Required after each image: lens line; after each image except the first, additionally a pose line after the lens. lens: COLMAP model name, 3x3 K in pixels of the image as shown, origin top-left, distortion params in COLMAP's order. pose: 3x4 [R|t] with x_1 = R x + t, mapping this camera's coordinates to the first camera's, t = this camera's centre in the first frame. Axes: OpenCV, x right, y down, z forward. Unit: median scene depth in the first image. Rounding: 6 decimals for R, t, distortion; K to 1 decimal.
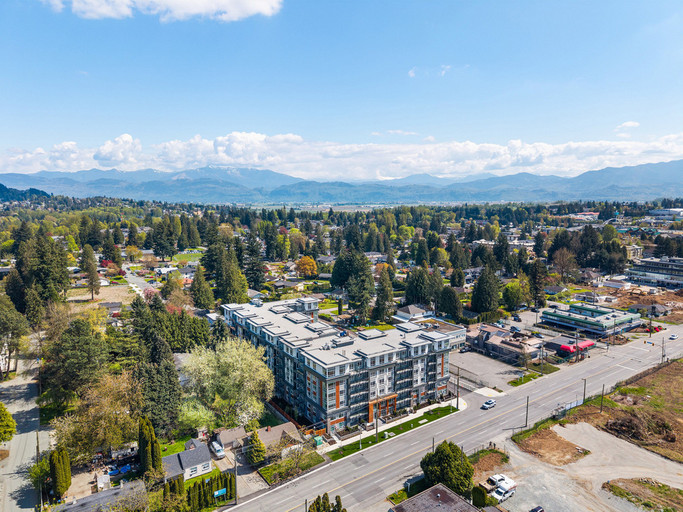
lens RADIAL K [[456.3, 0, 341.5], [0, 456.3, 256.0], [0, 0, 1]] dist [0.042470, -0.056103]
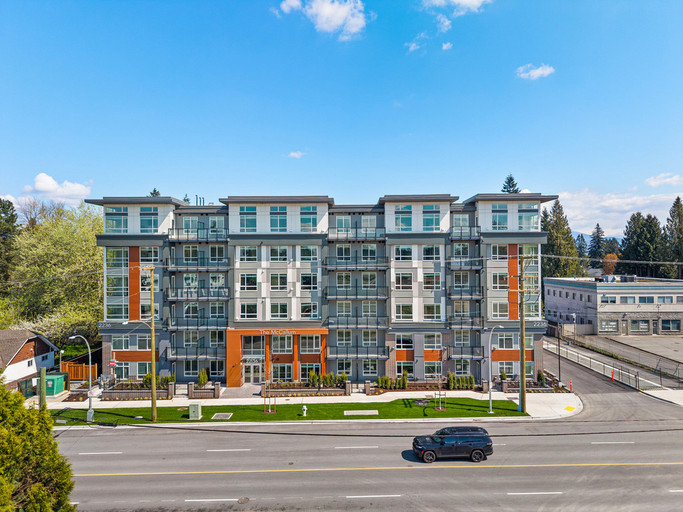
lens RADIAL K [[456.3, 0, 341.5], [0, 456.3, 256.0], [0, 0, 1]] dist [0.042470, -0.056103]
pose [[0.826919, -0.007154, -0.562275, 0.303061], [-0.069253, 0.991011, -0.114456, 0.264462], [0.558040, 0.133585, 0.818991, 0.659808]]
